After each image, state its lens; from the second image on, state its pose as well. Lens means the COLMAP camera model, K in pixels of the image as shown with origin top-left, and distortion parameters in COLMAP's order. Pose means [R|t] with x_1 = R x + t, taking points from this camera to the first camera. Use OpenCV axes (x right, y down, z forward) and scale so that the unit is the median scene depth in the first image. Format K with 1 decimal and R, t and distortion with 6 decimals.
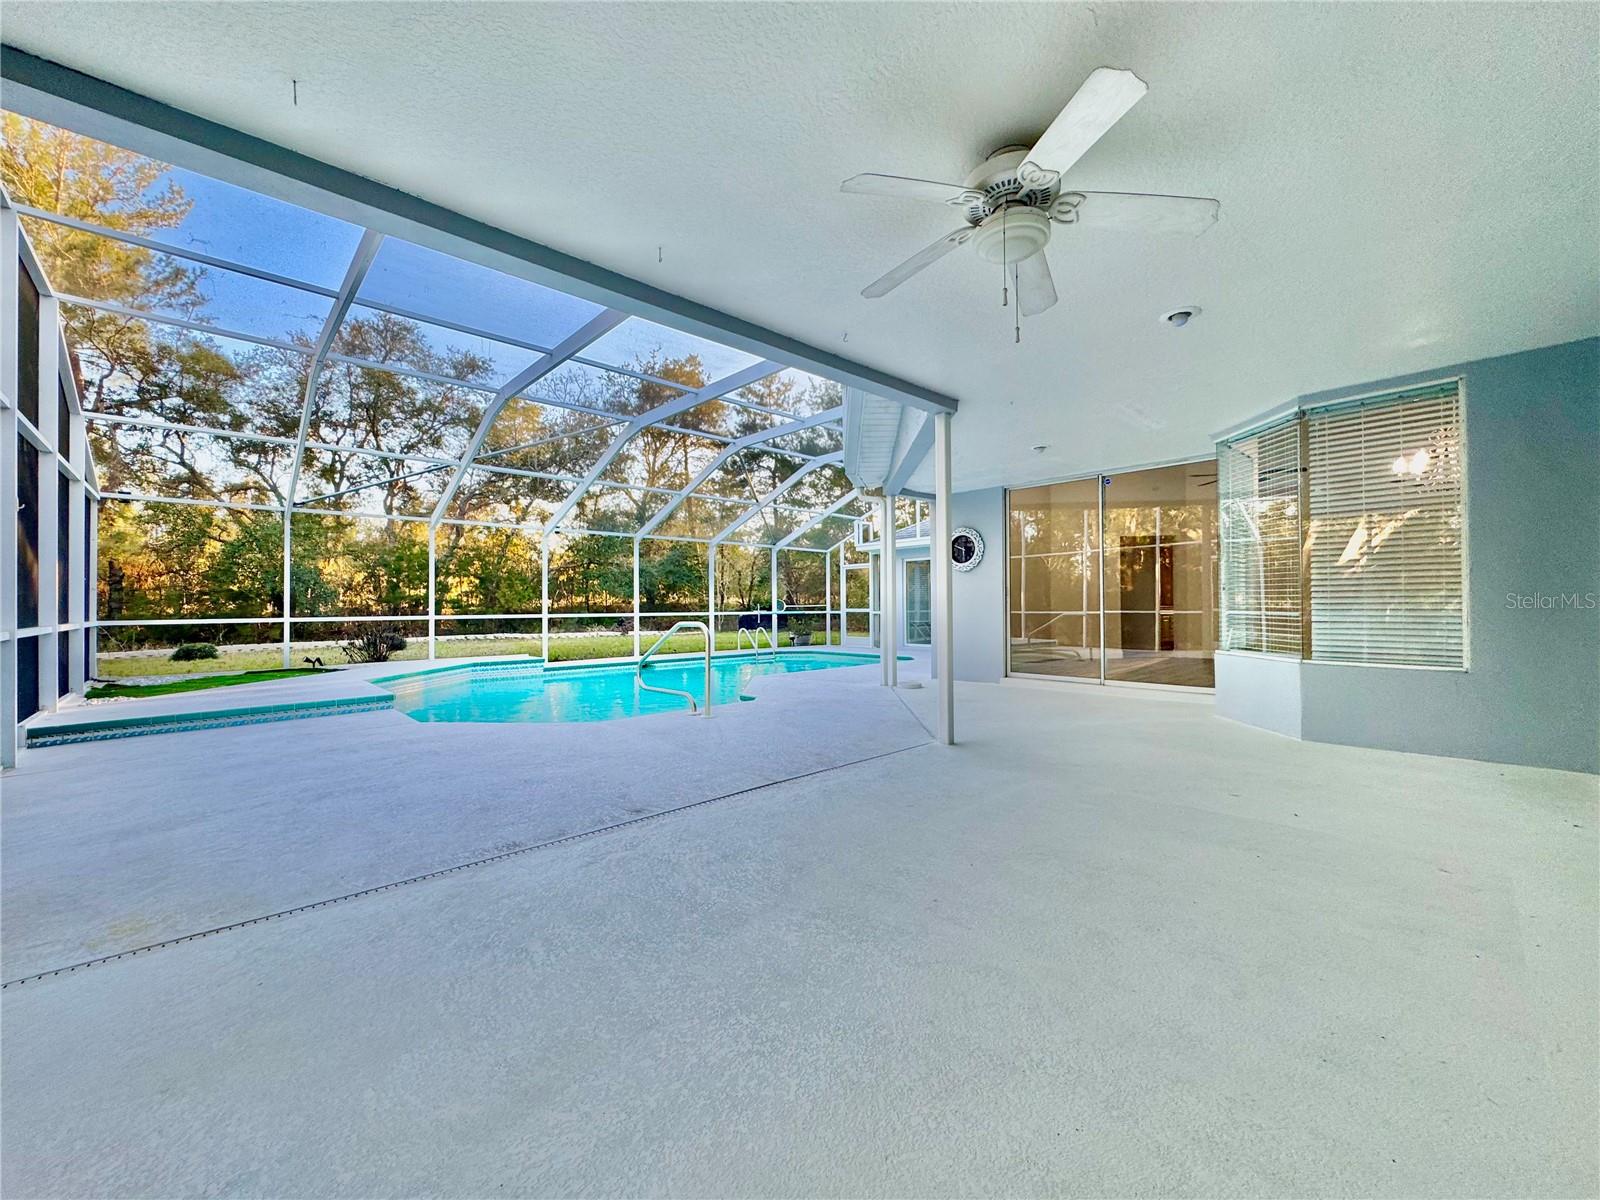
lens RADIAL K [[640.5, 0, 802.5], [0, 640.5, 600.7], [0, 0, 1]] dist [-0.001616, 0.000329]
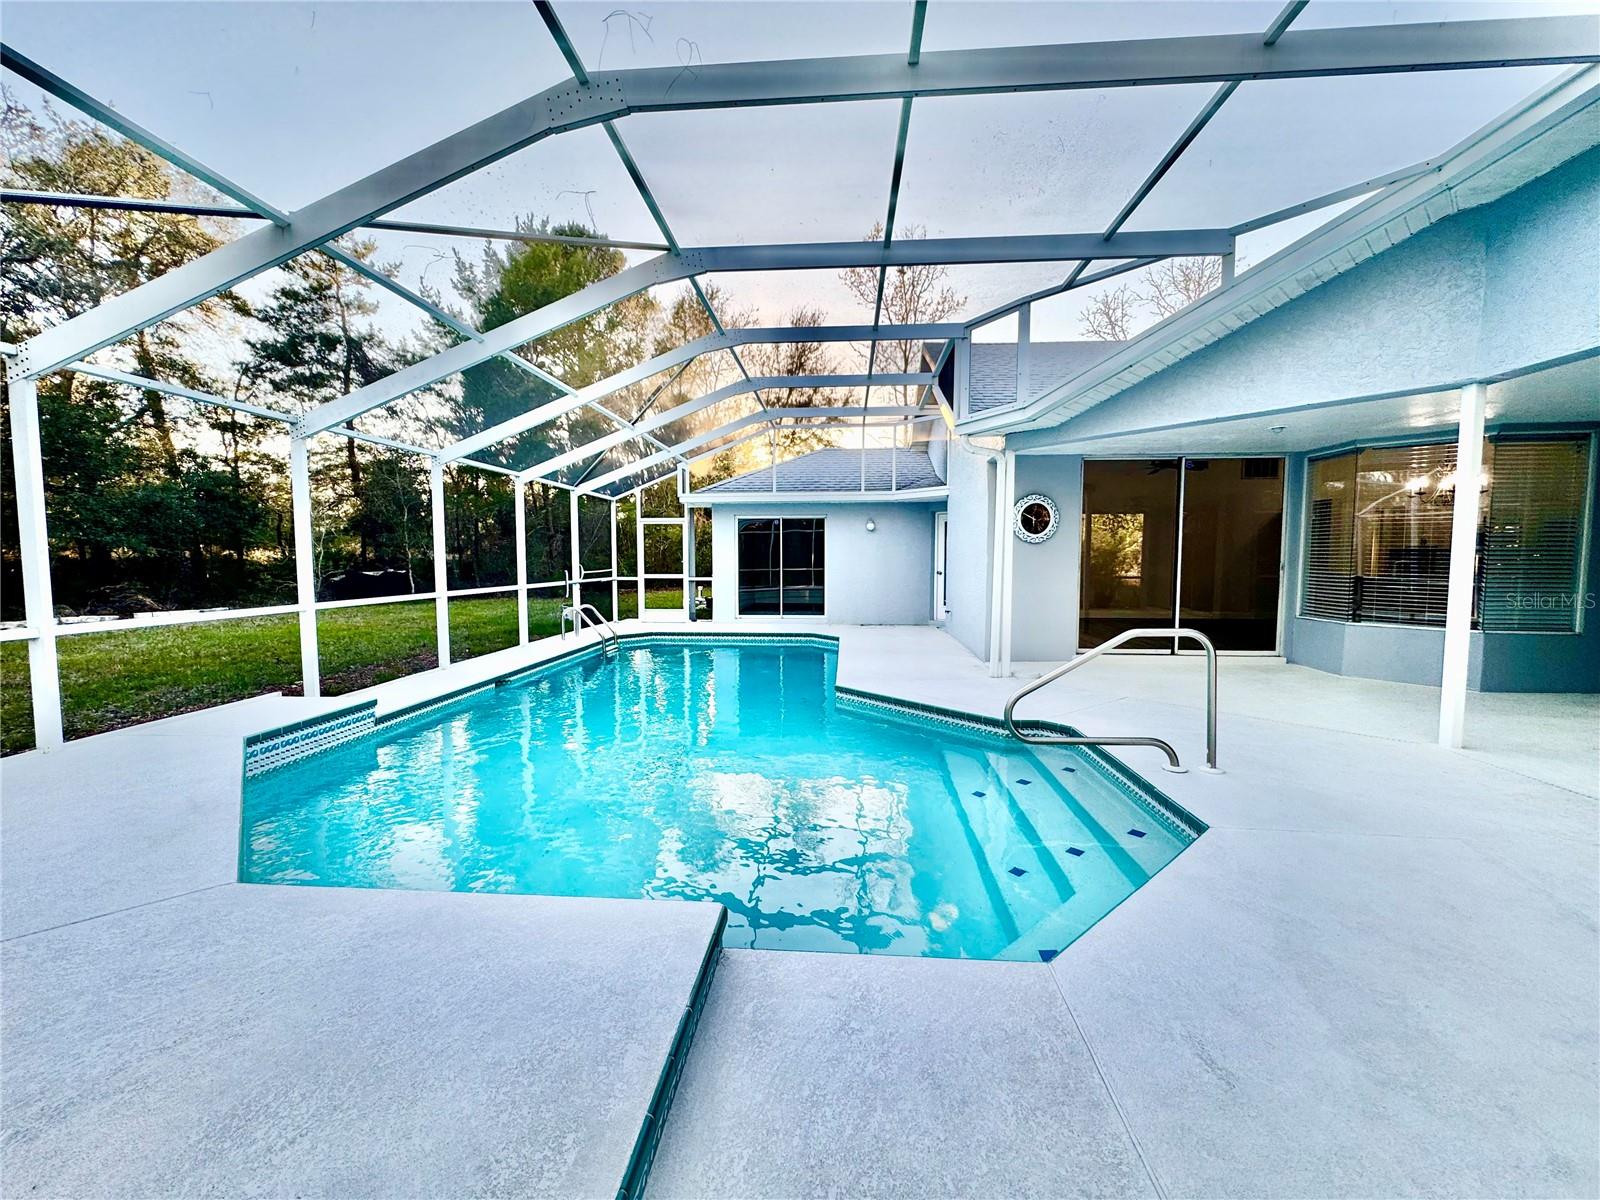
lens RADIAL K [[640.5, 0, 802.5], [0, 640.5, 600.7], [0, 0, 1]] dist [-0.001616, 0.000329]
pose [[0.734009, -0.042226, 0.677825, -0.549315], [-0.009729, 0.997309, 0.072664, -0.024239], [-0.679070, -0.059931, 0.731623, 0.501560]]
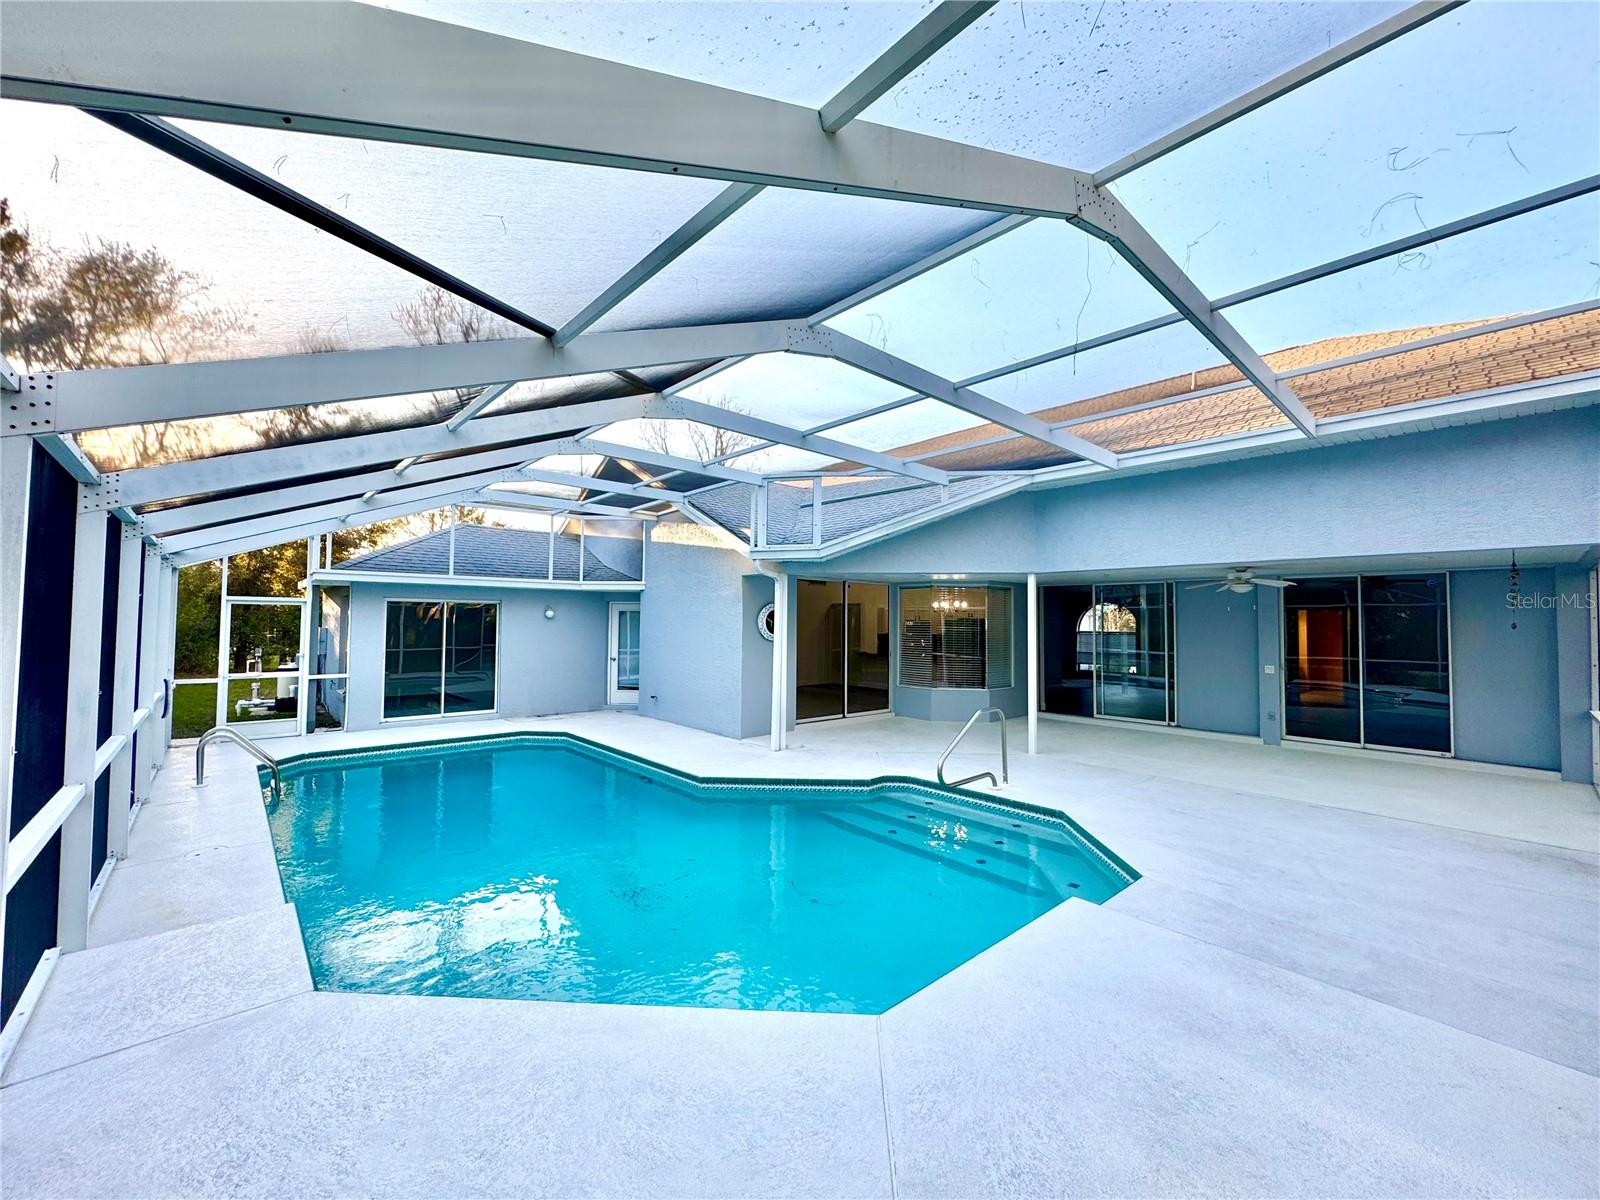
lens RADIAL K [[640.5, 0, 802.5], [0, 640.5, 600.7], [0, 0, 1]] dist [-0.001616, 0.000329]
pose [[0.011164, 0.038684, 0.999189, -0.830593], [-0.018624, 0.999086, -0.038472, -0.068134], [-0.999764, -0.018180, 0.011874, 0.846346]]
